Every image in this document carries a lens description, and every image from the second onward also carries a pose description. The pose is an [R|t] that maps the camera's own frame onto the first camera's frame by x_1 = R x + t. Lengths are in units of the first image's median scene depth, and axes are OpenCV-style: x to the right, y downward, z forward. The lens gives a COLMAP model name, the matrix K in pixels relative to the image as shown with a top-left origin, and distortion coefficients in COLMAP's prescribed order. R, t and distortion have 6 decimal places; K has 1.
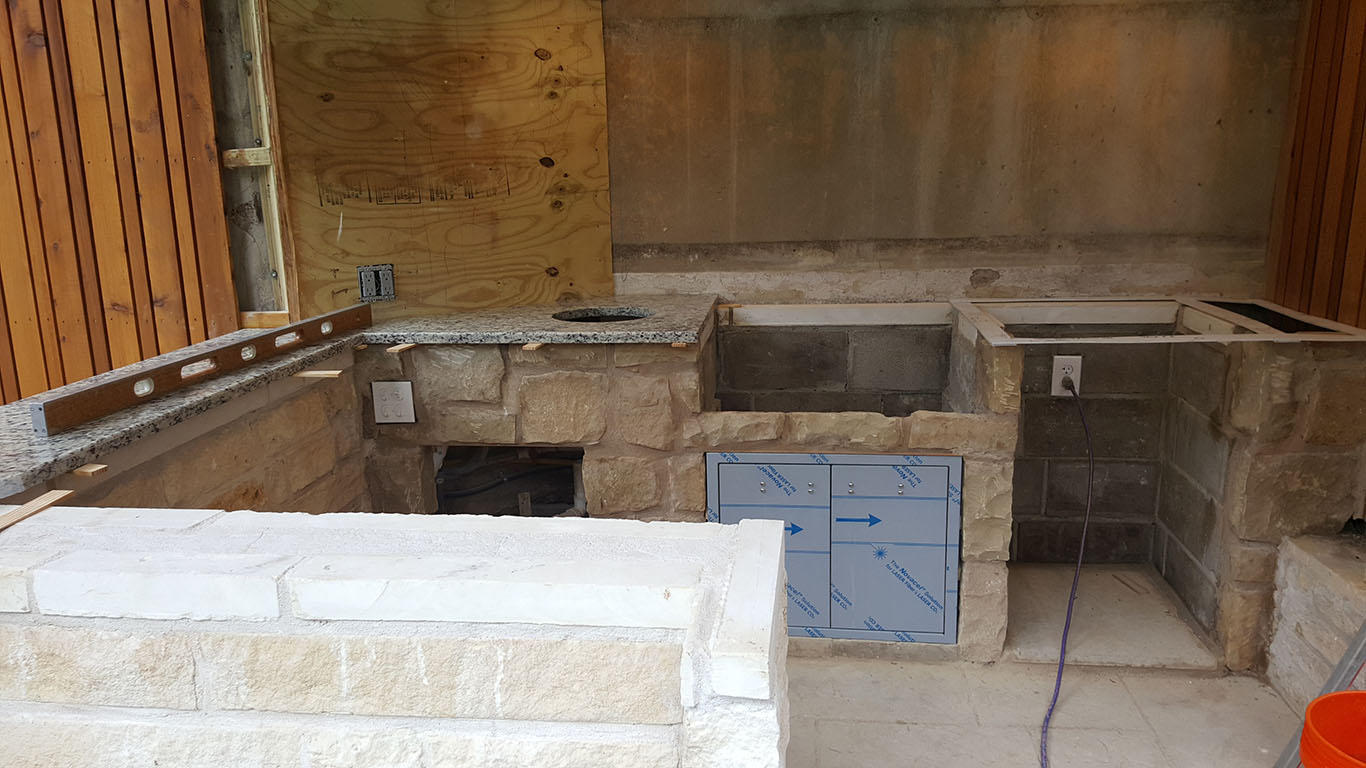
lens RADIAL K [[1014.0, 0, 641.2], [0, 1014.0, 405.4], [0, 0, 1]] dist [0.142382, -0.268897]
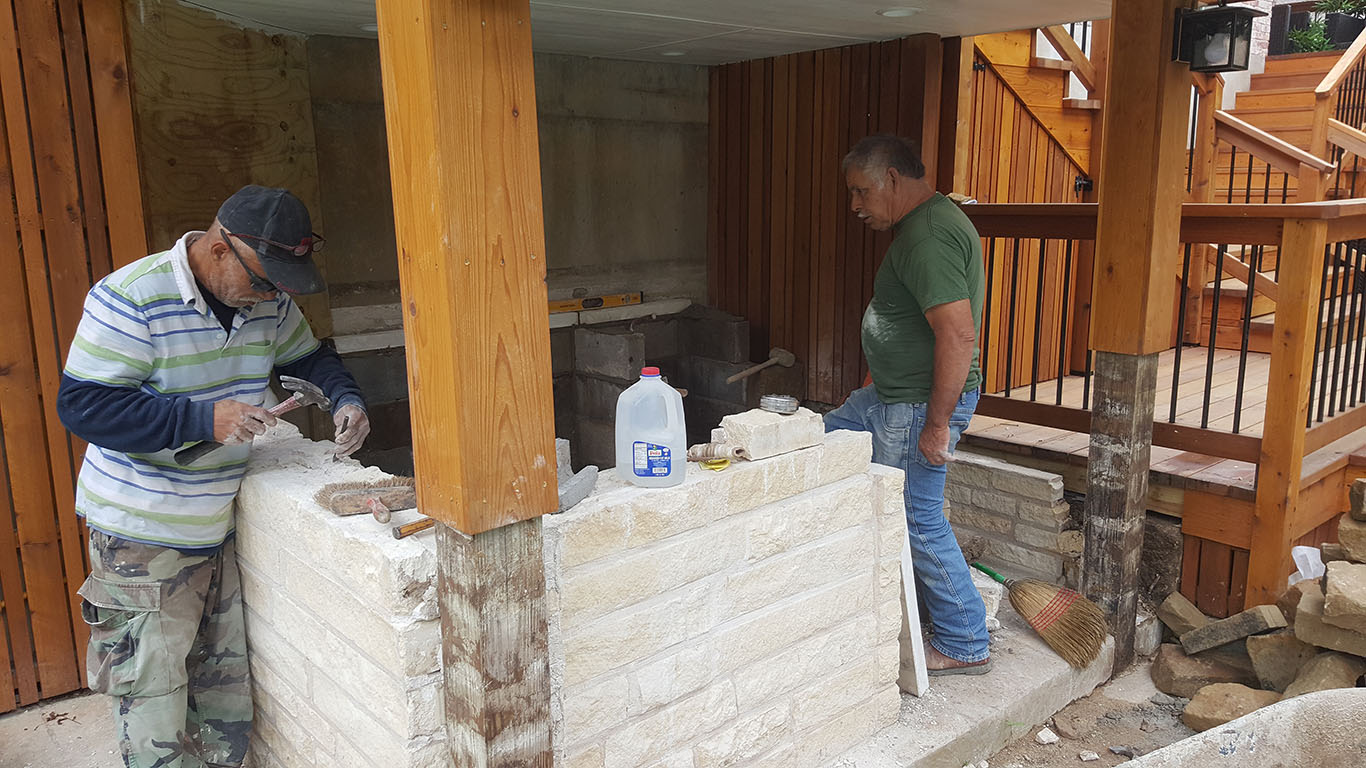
lens RADIAL K [[1018.7, 0, 656.9], [0, 1018.7, 372.6], [0, 0, 1]] dist [0.117881, -0.219520]
pose [[0.657175, -0.120877, 0.743982, -0.736344], [0.170365, 0.985334, 0.009604, -0.006813], [-0.734232, 0.120437, 0.668131, -0.057074]]
